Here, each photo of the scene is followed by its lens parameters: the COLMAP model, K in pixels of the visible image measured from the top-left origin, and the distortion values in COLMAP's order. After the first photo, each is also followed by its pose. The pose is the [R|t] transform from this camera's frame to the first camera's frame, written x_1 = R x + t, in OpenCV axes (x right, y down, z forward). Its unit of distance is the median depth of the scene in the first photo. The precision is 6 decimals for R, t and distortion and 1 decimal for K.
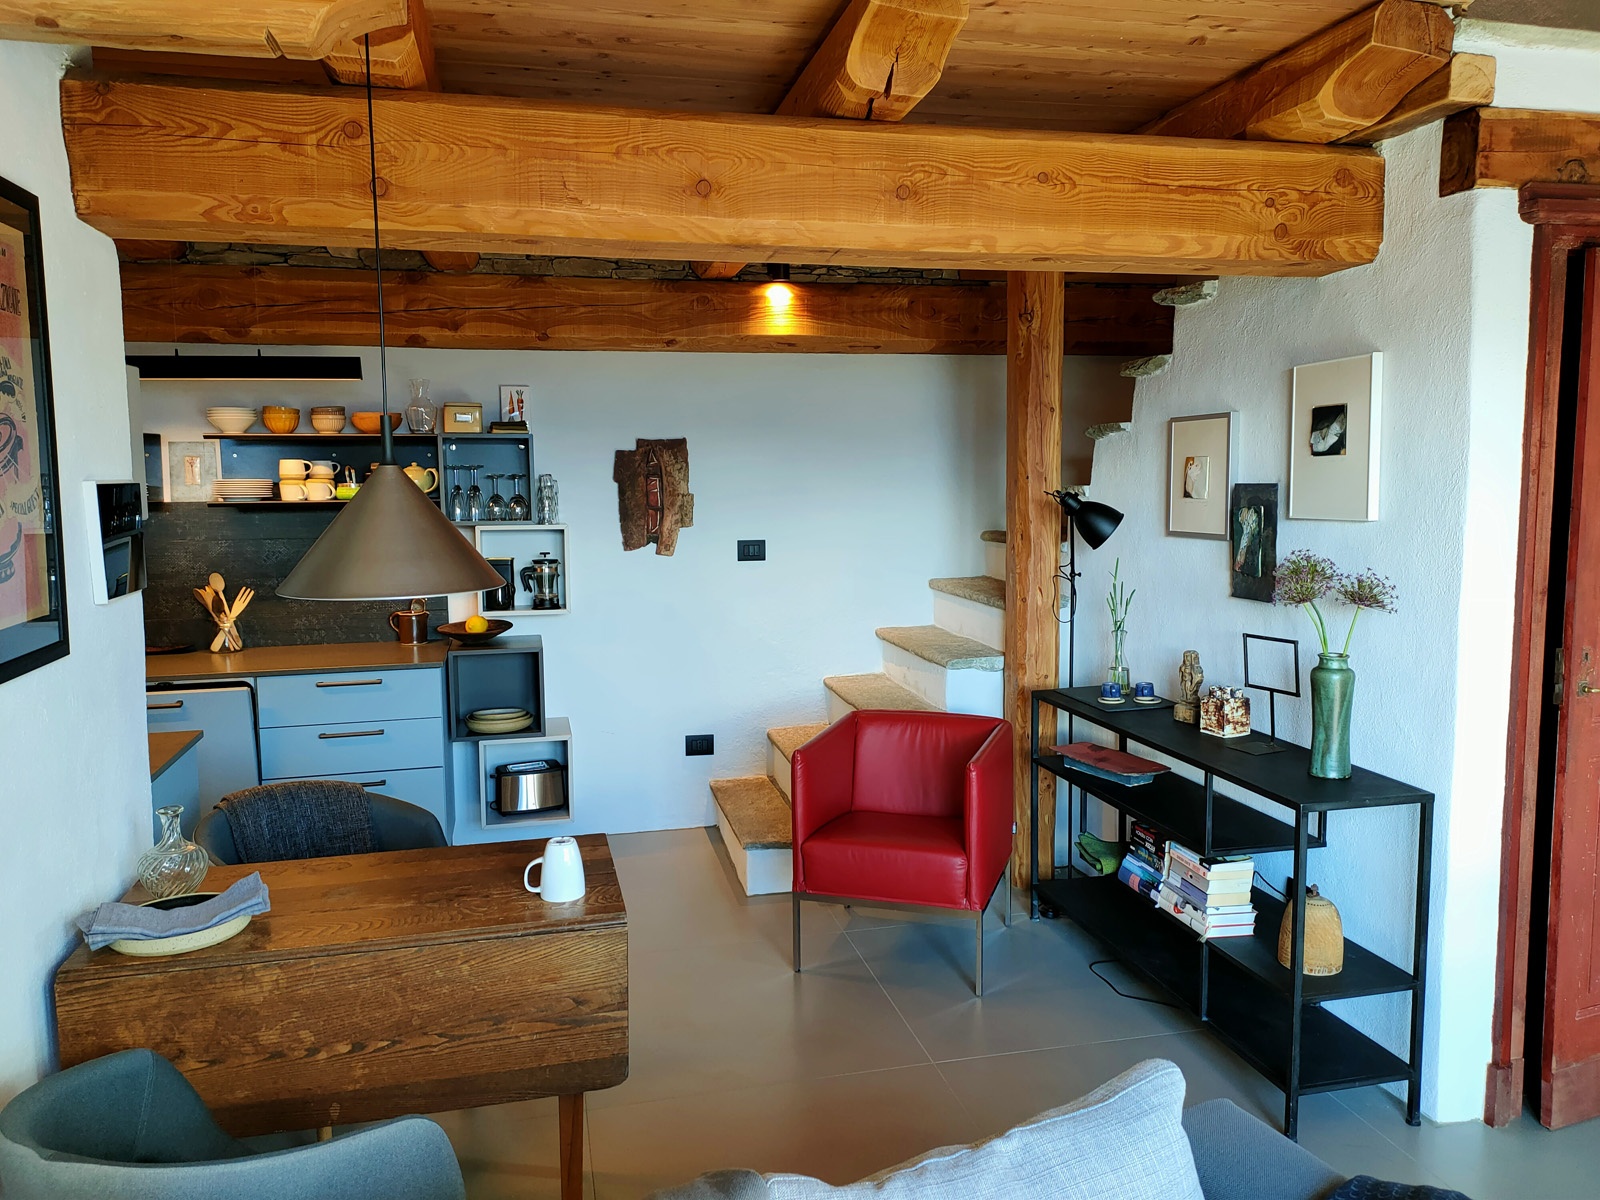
lens RADIAL K [[1165.6, 0, 800.0], [0, 1165.6, 600.0], [0, 0, 1]] dist [0.008234, 0.001577]
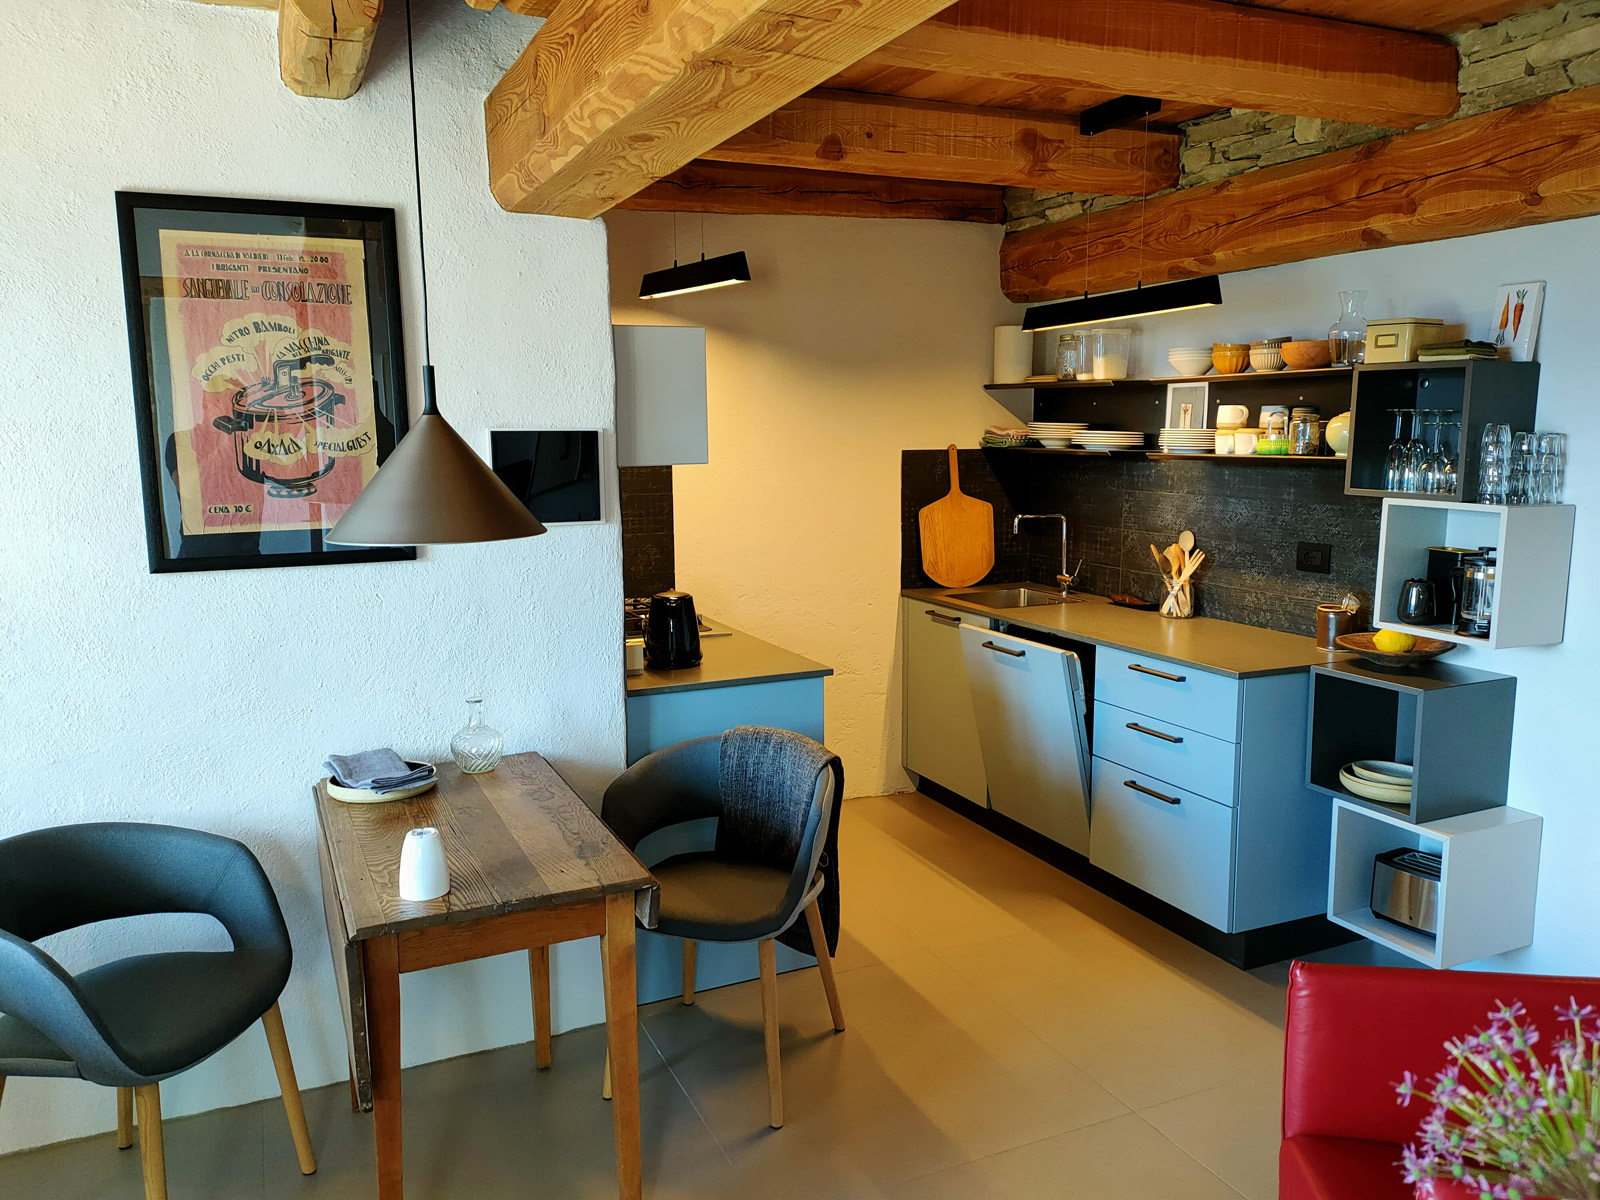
lens RADIAL K [[1165.6, 0, 800.0], [0, 1165.6, 600.0], [0, 0, 1]] dist [0.008234, 0.001577]
pose [[0.202962, 0.152347, -0.967262, 0.335573], [-0.108050, 0.985274, 0.132512, -0.058823], [0.973207, 0.077618, 0.216435, 0.518773]]
